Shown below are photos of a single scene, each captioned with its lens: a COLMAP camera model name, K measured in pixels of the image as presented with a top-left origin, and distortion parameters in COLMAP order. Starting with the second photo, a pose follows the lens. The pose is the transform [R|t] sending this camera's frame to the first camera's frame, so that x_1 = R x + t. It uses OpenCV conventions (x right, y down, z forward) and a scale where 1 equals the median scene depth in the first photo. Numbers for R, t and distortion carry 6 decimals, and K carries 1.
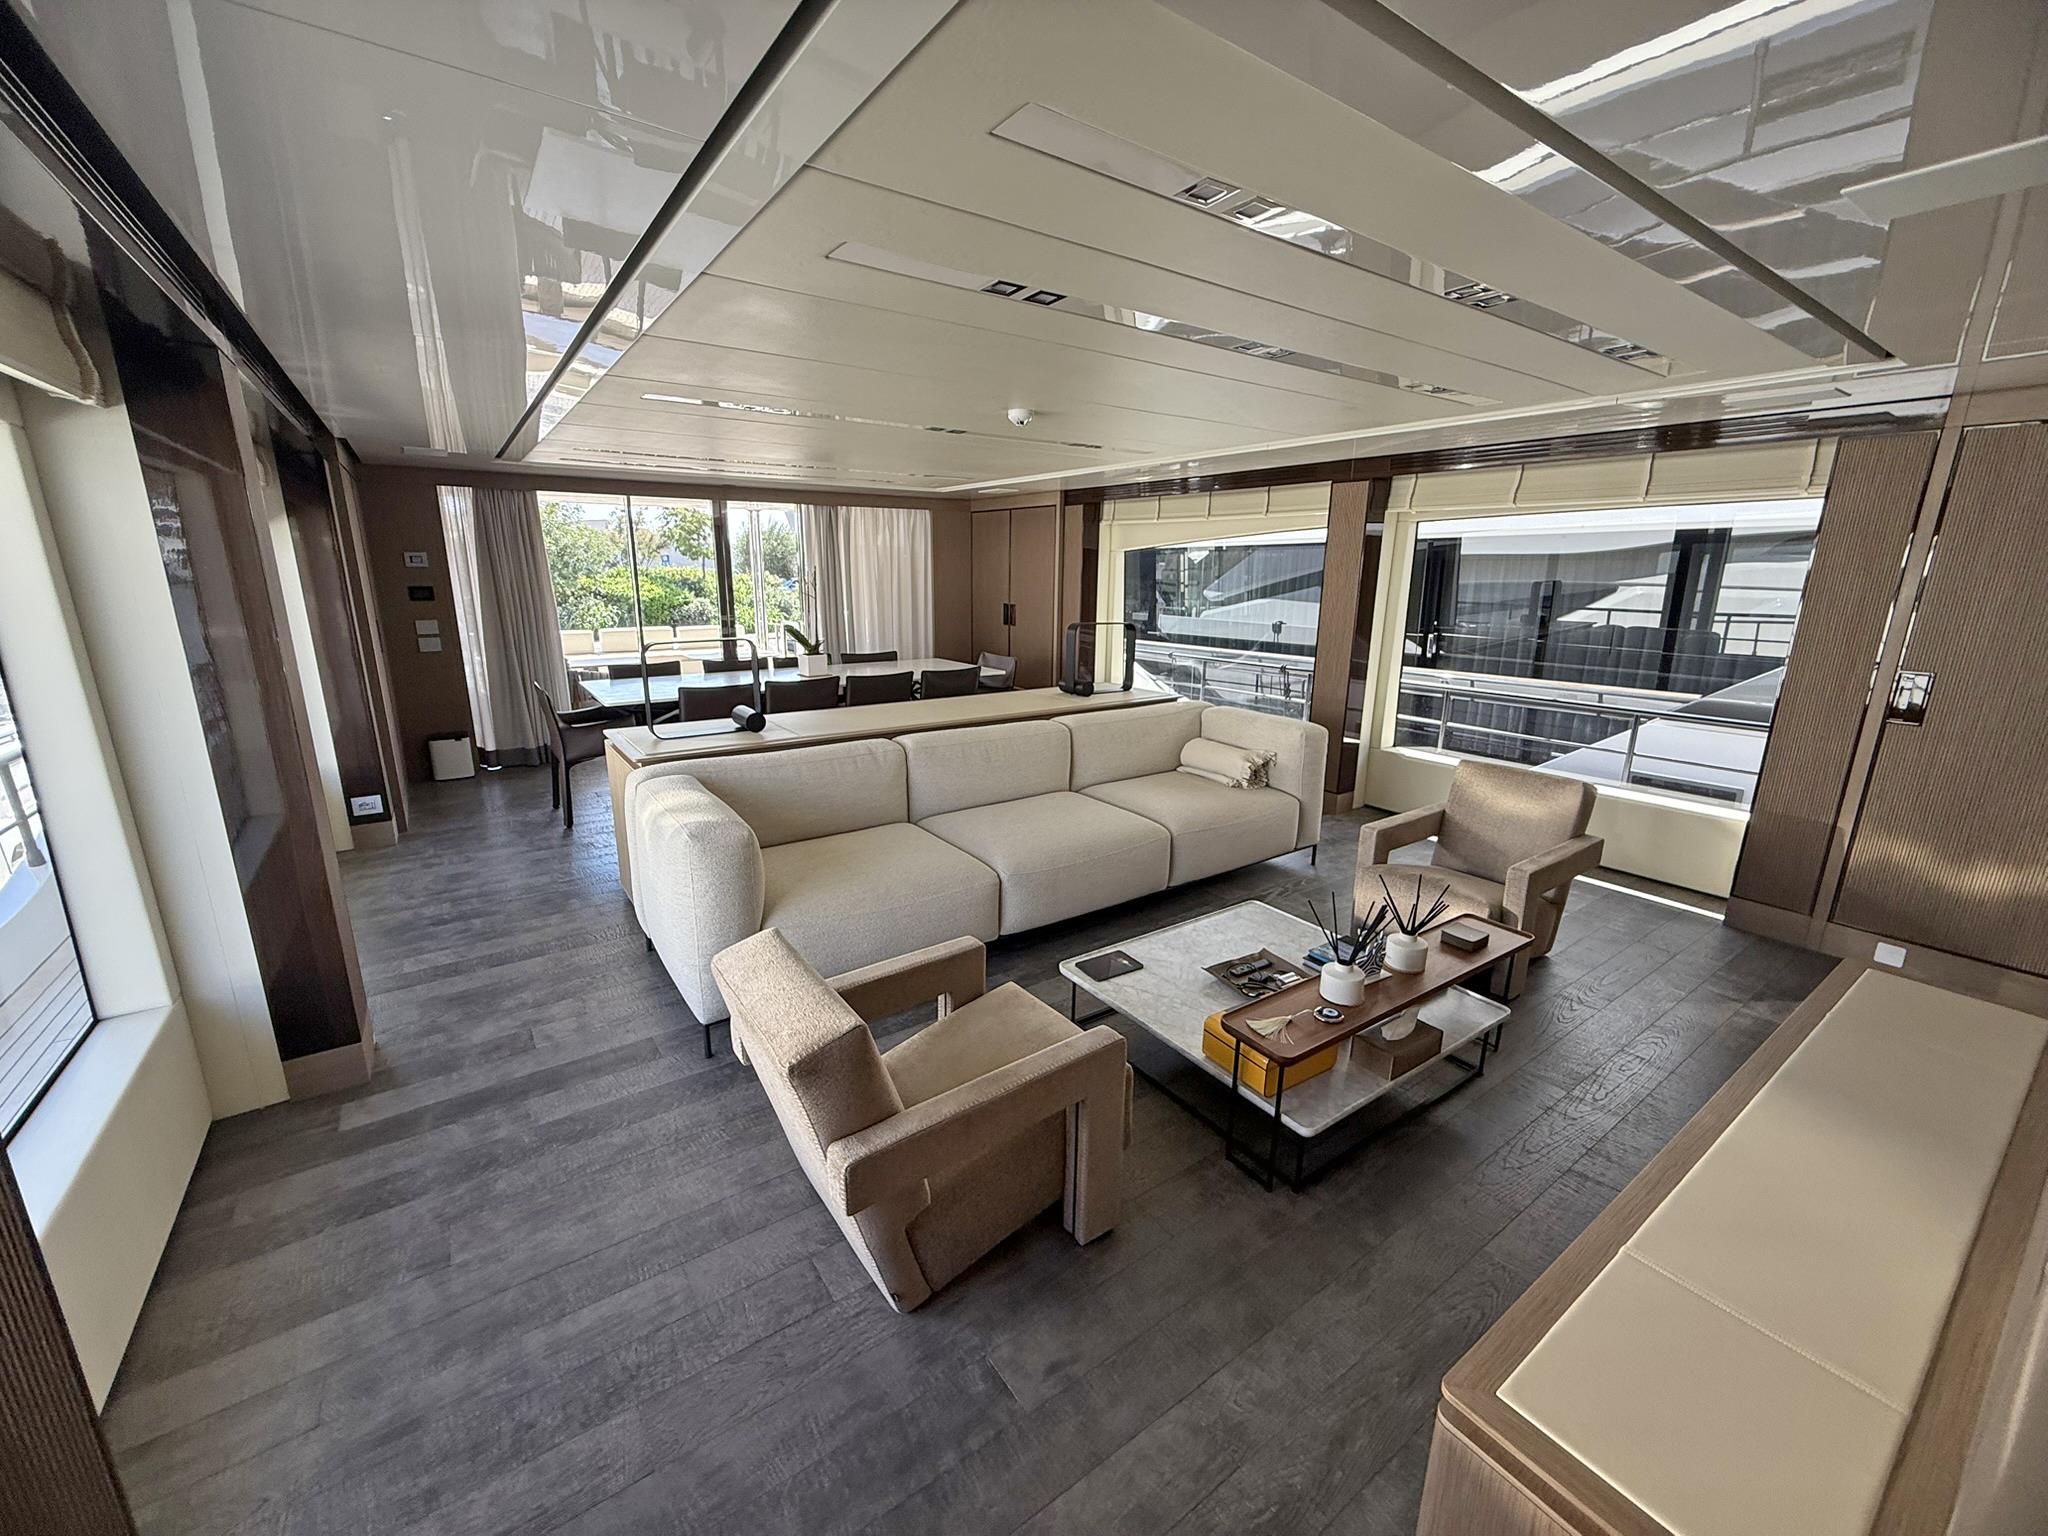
lens RADIAL K [[812.9, 0, 1013.9], [0, 812.9, 762.4], [0, 0, 1]] dist [0.002534, 0.000371]
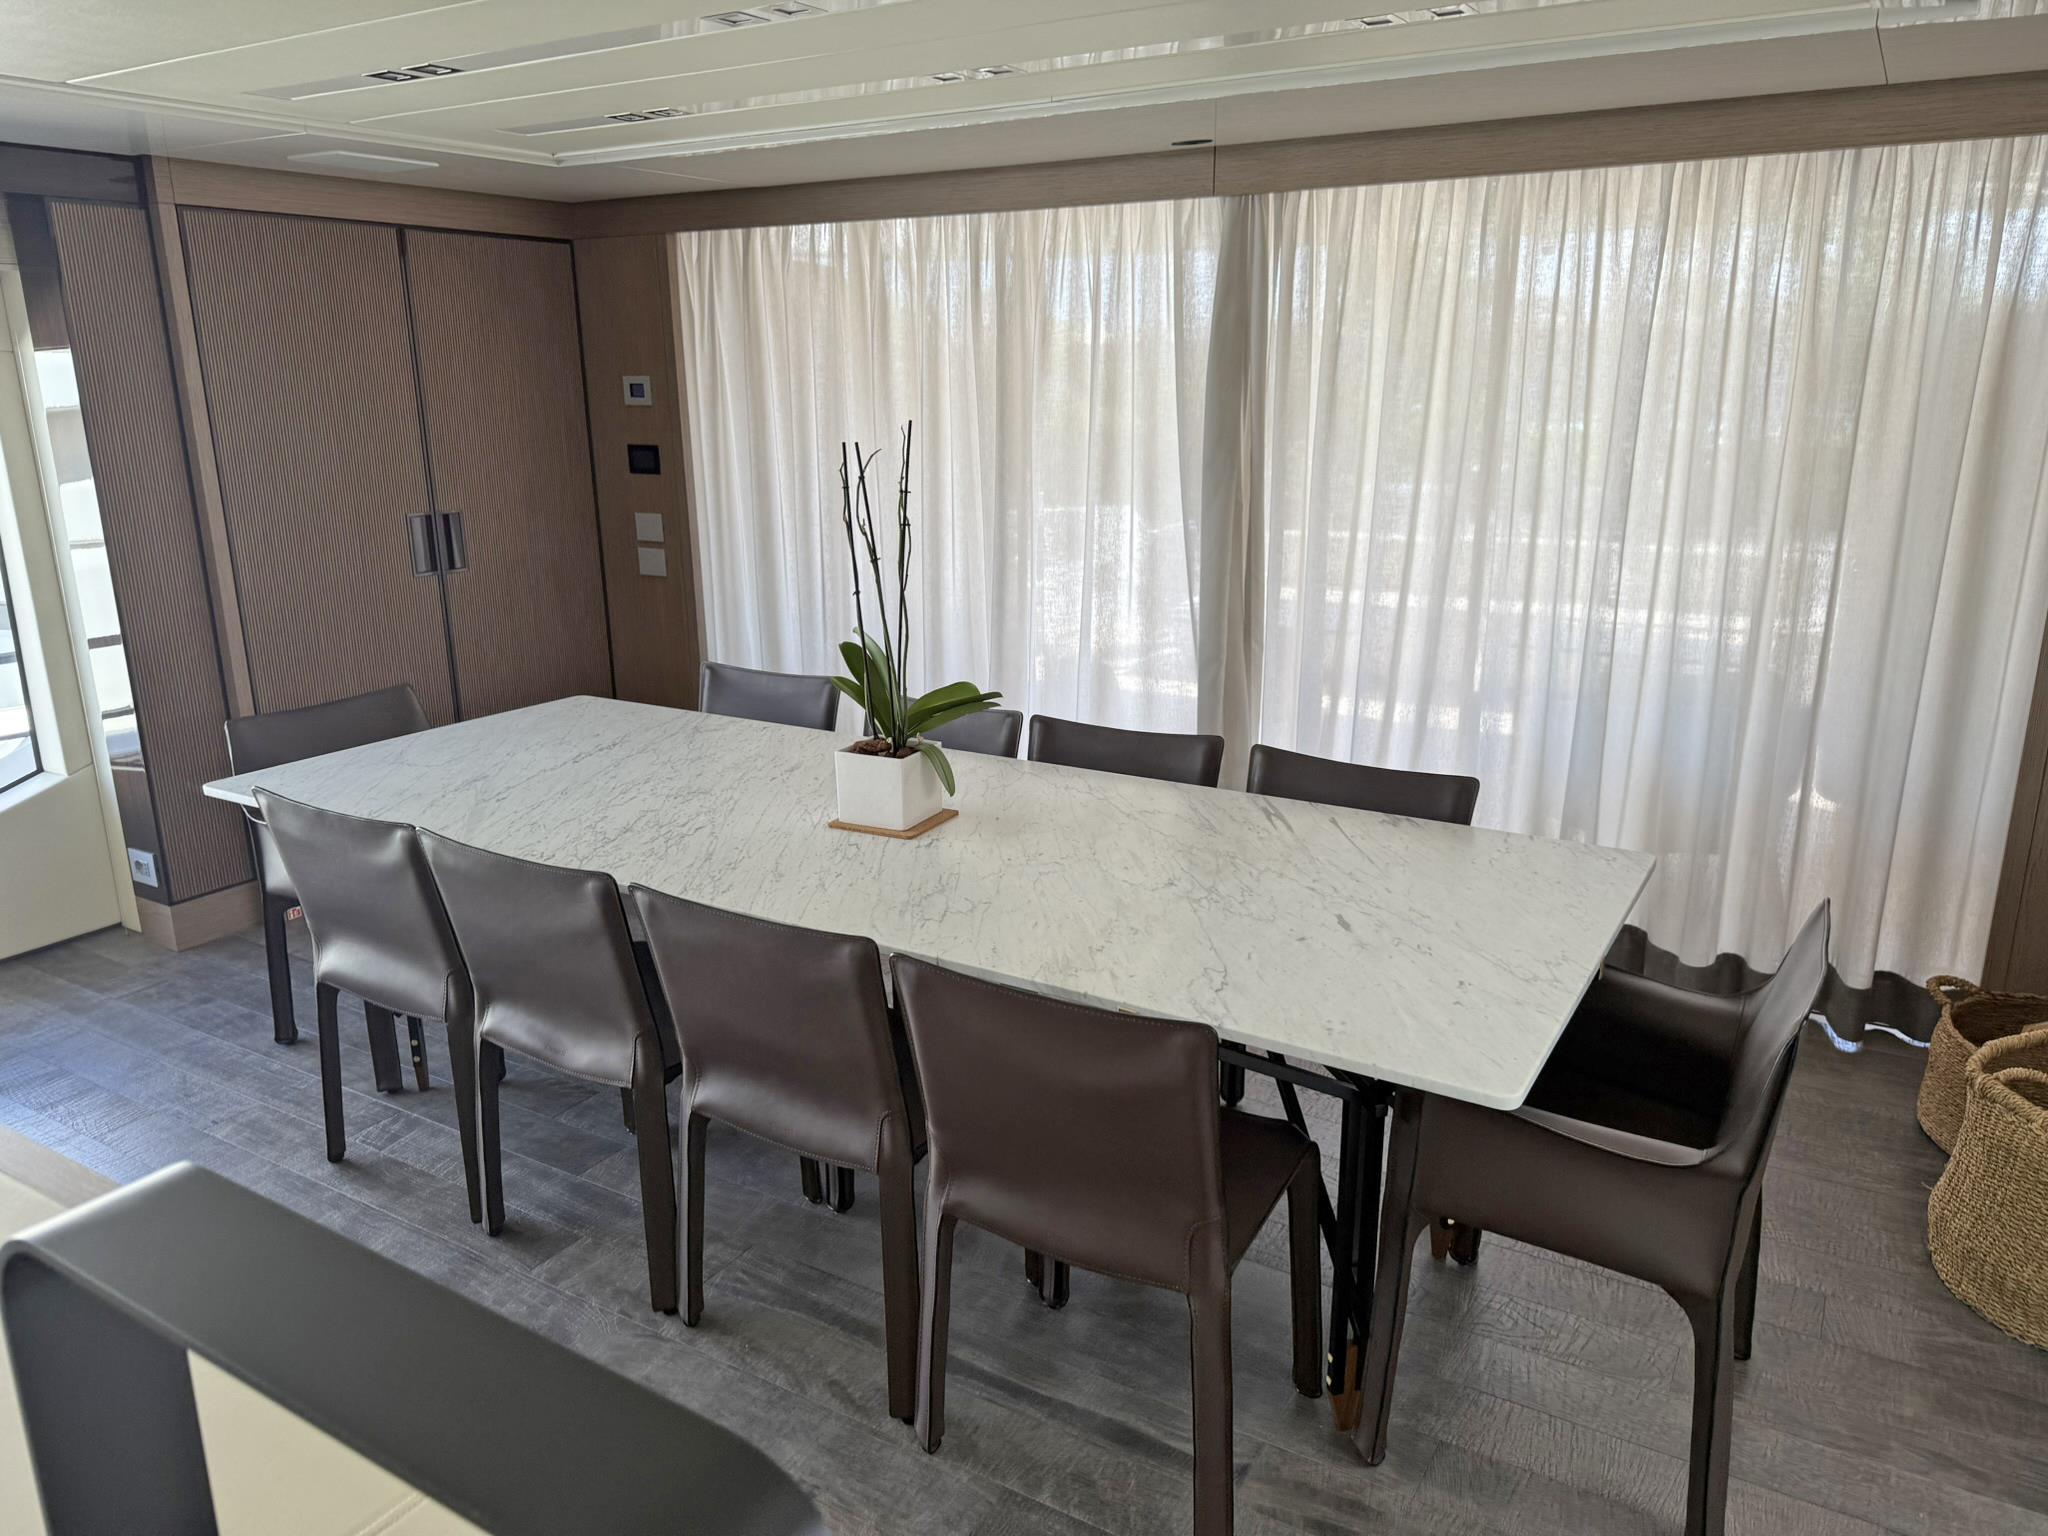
lens RADIAL K [[1431.6, 0, 1023.5], [0, 1431.6, 780.1], [0, 0, 1]] dist [0.159169, -0.224741]
pose [[0.414315, 0.236208, -0.878948, 0.195712], [-0.206774, 0.964910, 0.161841, -0.207103], [0.886334, 0.114691, 0.448618, 0.819999]]
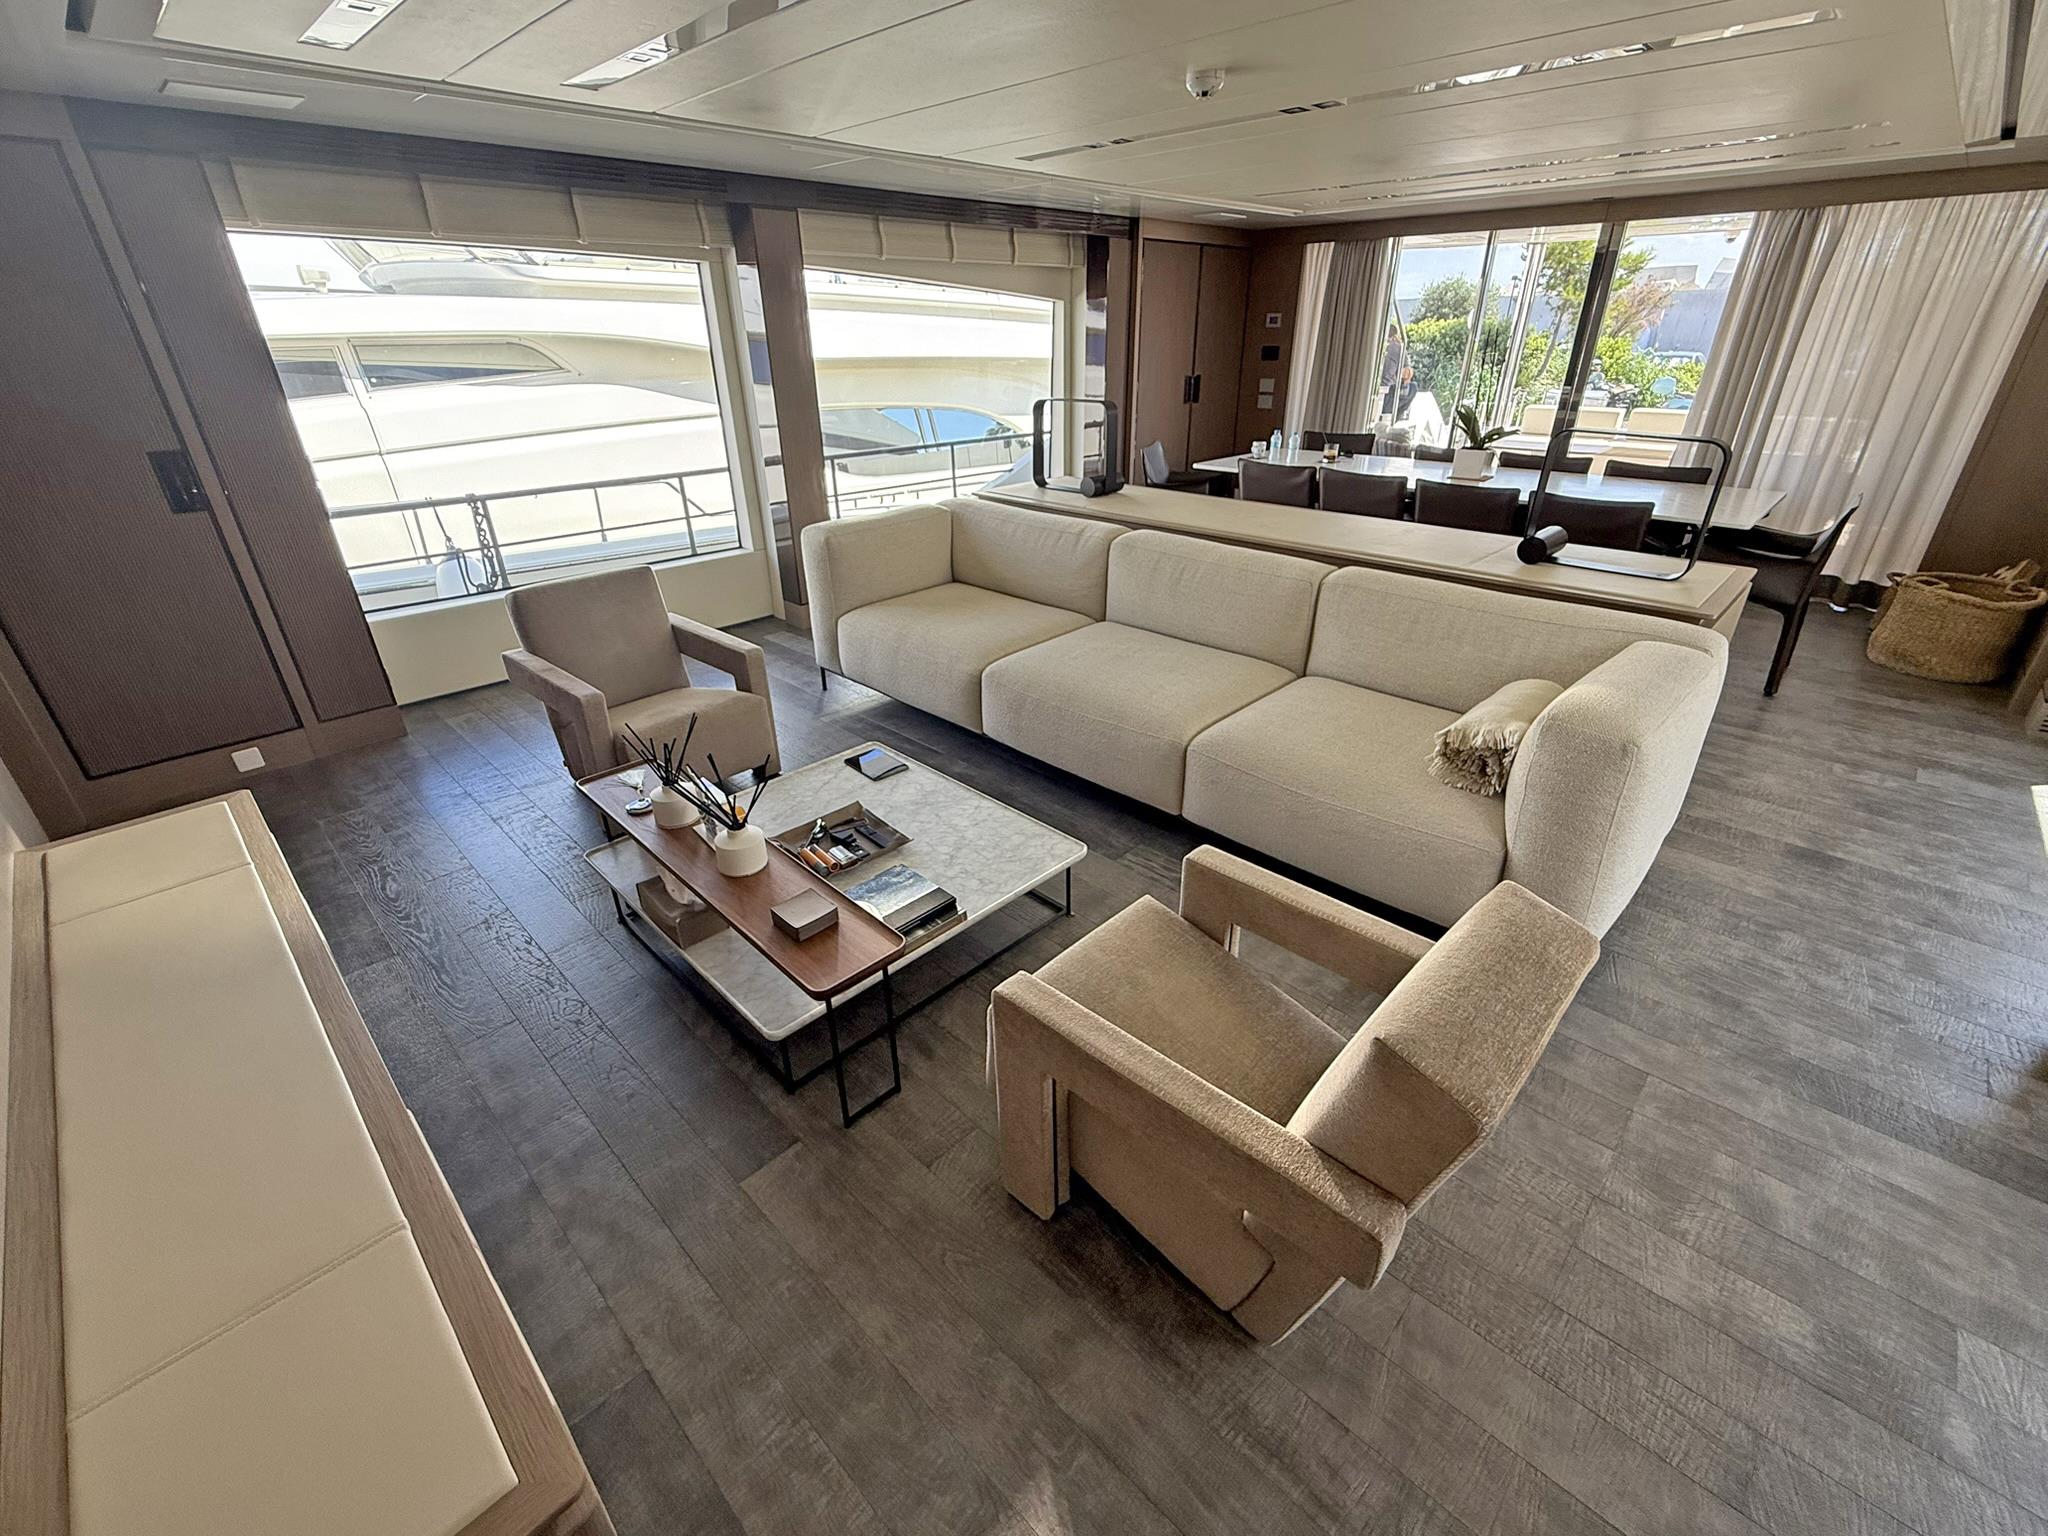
lens RADIAL K [[882.1, 0, 1024.0], [0, 882.1, 768.0], [0, 0, 1]] dist [0.000566, -0.000052]
pose [[0.186660, 0.431518, -0.882581, 0.516588], [-0.220995, 0.893789, 0.390259, -0.094915], [0.957246, 0.122200, 0.262198, 0.424239]]
